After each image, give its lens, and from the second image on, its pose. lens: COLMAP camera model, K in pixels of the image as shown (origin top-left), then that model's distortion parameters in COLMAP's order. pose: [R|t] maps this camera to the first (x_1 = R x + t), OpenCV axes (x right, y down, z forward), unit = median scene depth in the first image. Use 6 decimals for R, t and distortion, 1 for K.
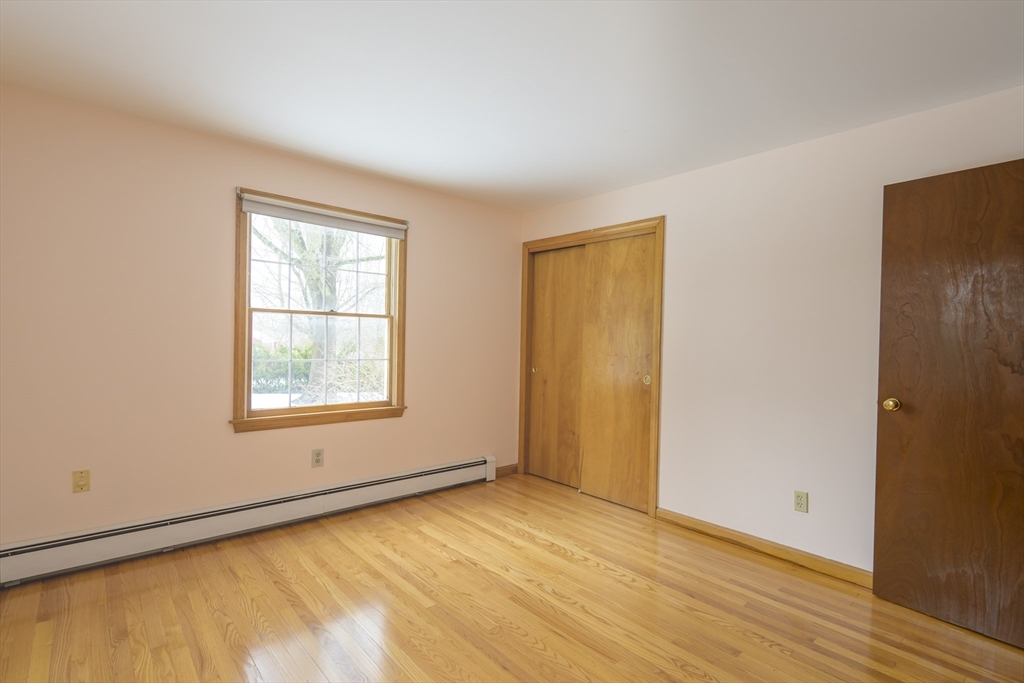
lens RADIAL K [[495.5, 0, 512.0], [0, 495.5, 341.5], [0, 0, 1]] dist [0.000761, -0.000374]
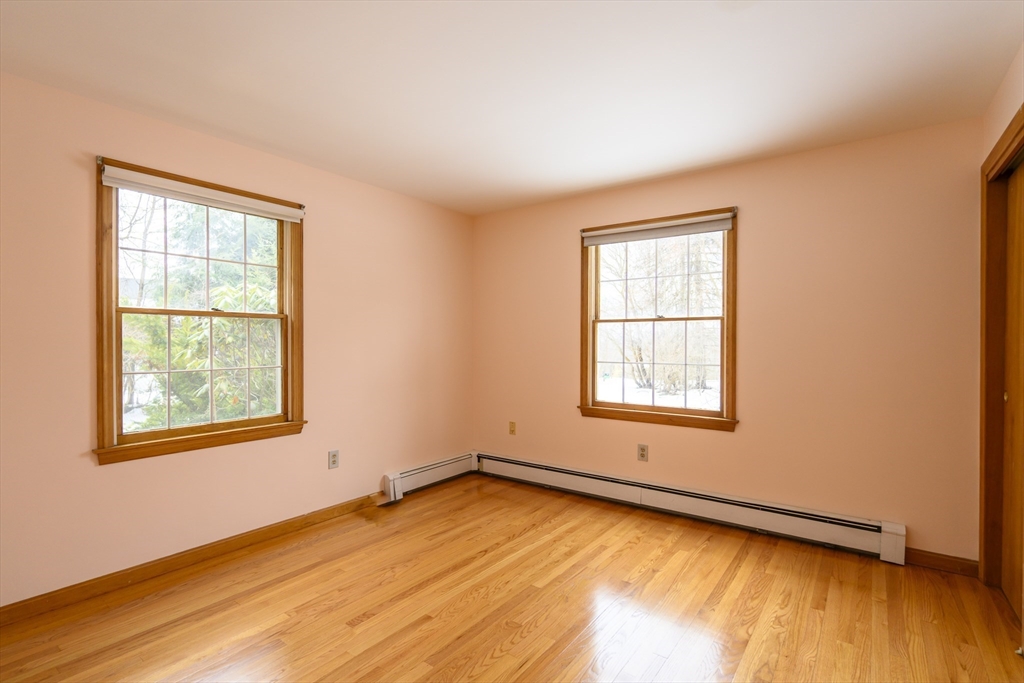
lens RADIAL K [[485.3, 0, 514.8], [0, 485.3, 341.0], [0, 0, 1]] dist [0.000367, 0.000039]
pose [[0.207521, -0.025201, -0.977906, 0.622863], [-0.004405, 0.999634, -0.026695, 0.019724], [0.978221, 0.009847, 0.207334, 0.520331]]
